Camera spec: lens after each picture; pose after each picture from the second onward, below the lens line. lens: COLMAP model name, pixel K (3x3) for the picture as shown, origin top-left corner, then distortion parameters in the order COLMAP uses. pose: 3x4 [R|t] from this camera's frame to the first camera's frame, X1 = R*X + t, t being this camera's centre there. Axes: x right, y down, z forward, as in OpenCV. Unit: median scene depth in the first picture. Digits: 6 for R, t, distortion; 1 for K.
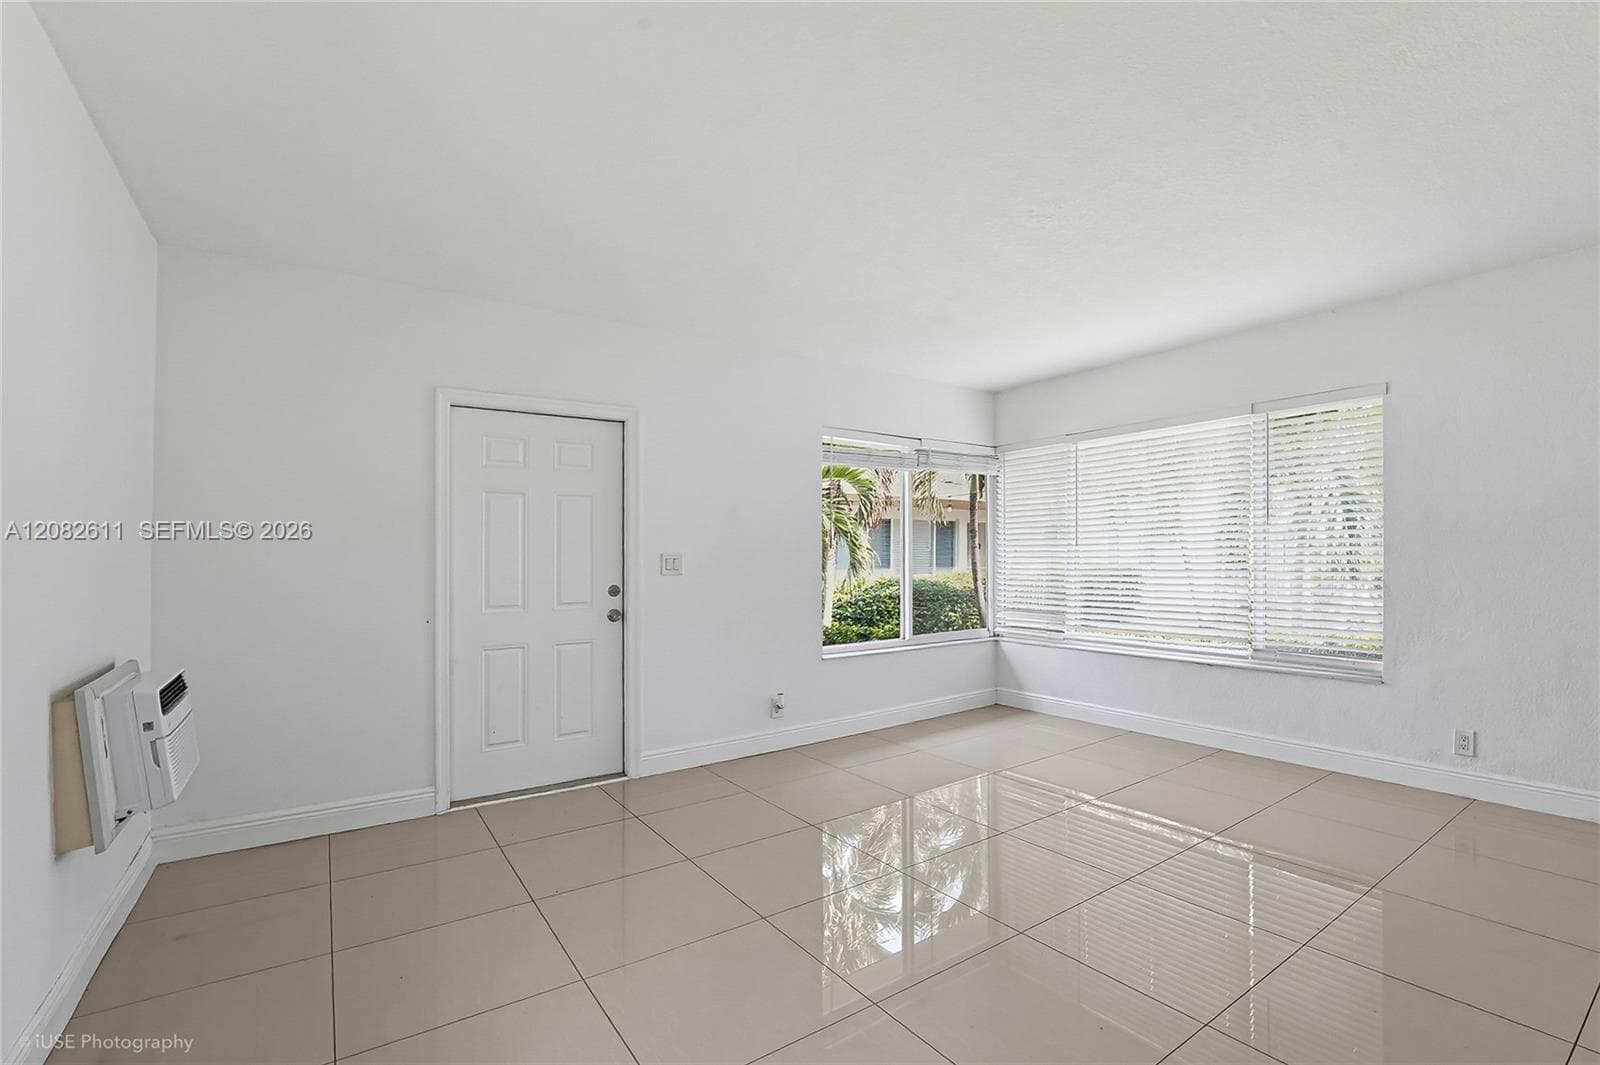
lens RADIAL K [[688.8, 0, 800.0], [0, 688.8, 532.5], [0, 0, 1]] dist [-0.015439, -0.000035]
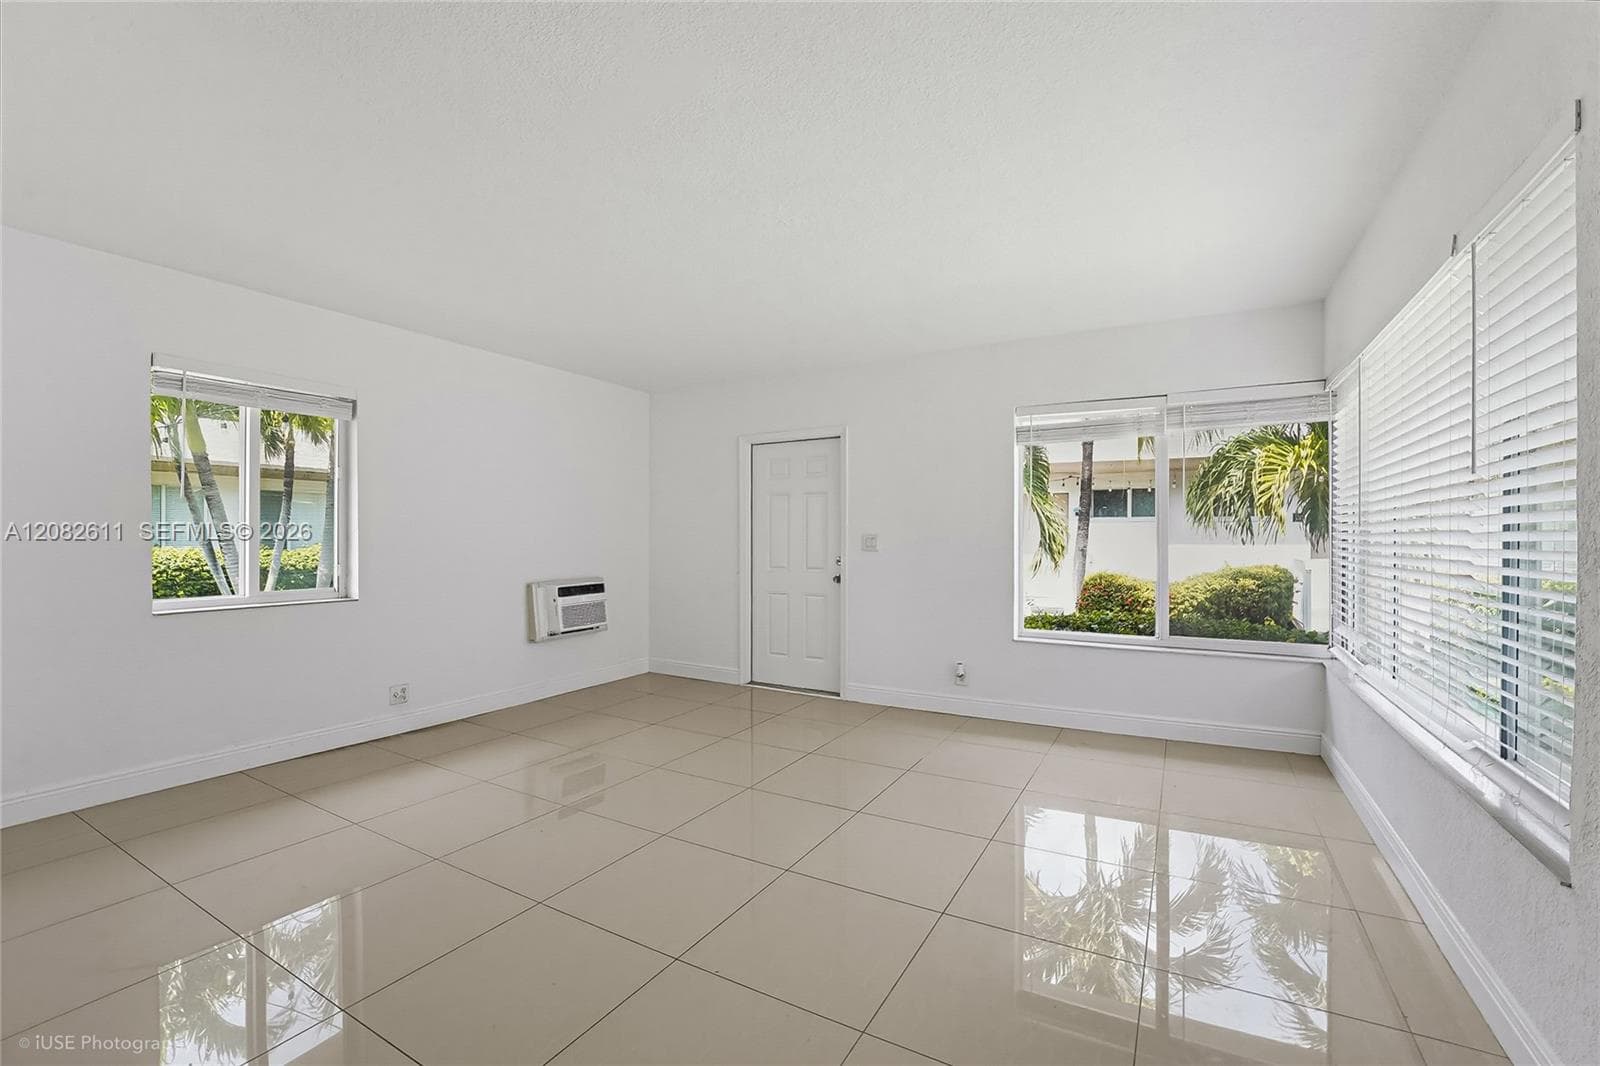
lens RADIAL K [[688.8, 0, 800.0], [0, 688.8, 533.0], [0, 0, 1]] dist [-0.015439, -0.000035]
pose [[0.429971, 0.005162, -0.902828, 0.908052], [0.021718, 0.999635, 0.016059, 0.004883], [0.902582, -0.026513, 0.429702, 0.334270]]
